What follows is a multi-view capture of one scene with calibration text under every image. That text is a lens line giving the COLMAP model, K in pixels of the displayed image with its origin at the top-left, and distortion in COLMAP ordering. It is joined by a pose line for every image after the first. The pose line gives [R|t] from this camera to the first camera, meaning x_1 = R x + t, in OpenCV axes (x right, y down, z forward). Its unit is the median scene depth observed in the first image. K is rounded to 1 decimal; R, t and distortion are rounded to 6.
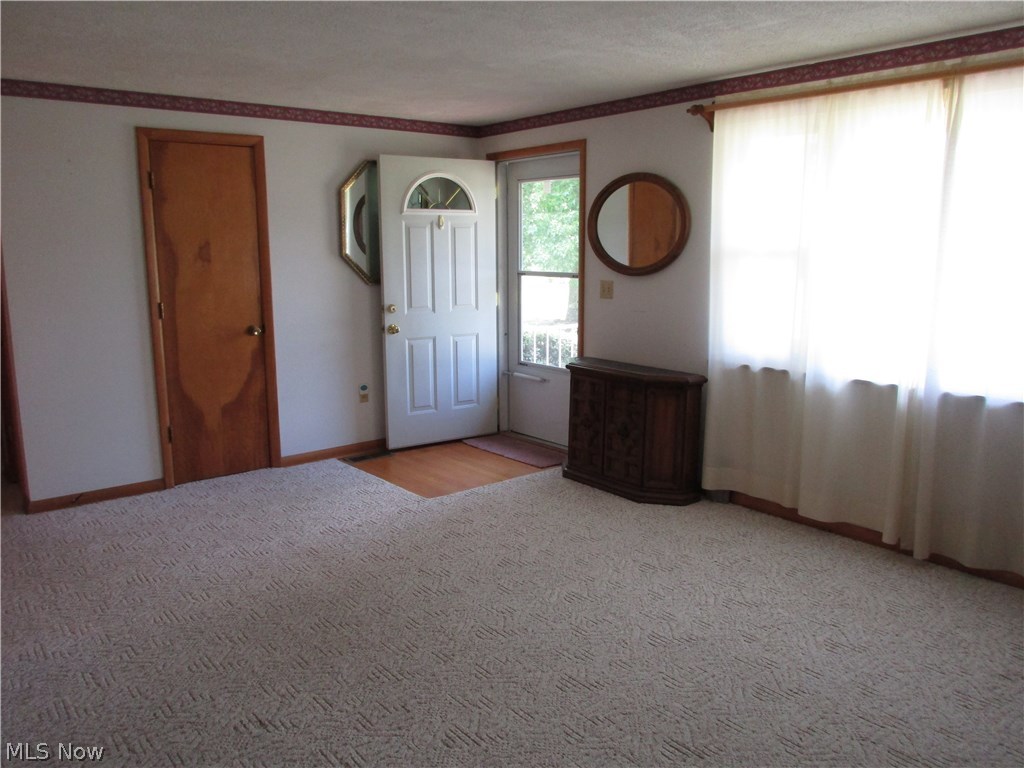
lens RADIAL K [[815.5, 0, 512.0], [0, 815.5, 384.0], [0, 0, 1]] dist [-0.000468, 0.006260]
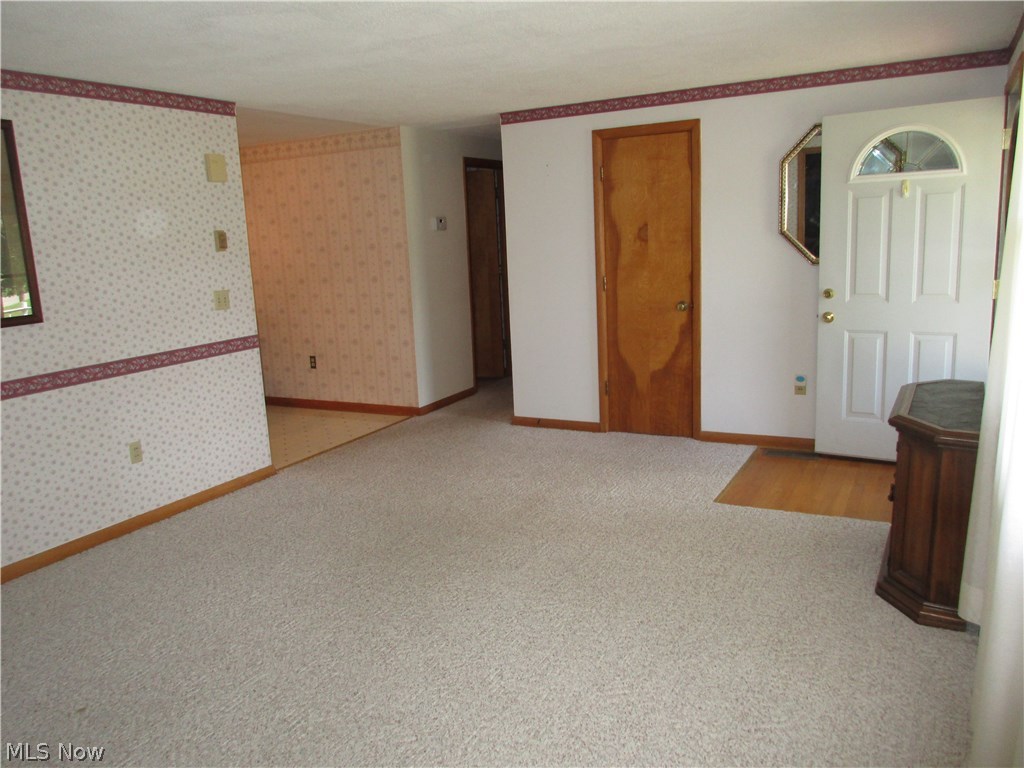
lens RADIAL K [[795.6, 0, 512.0], [0, 795.6, 384.0], [0, 0, 1]] dist [-0.001801, 0.004437]
pose [[0.387072, 0.161020, -0.907881, 0.550958], [-0.119678, 0.985078, 0.123688, -0.067473], [0.914250, 0.060777, 0.400567, 0.389230]]
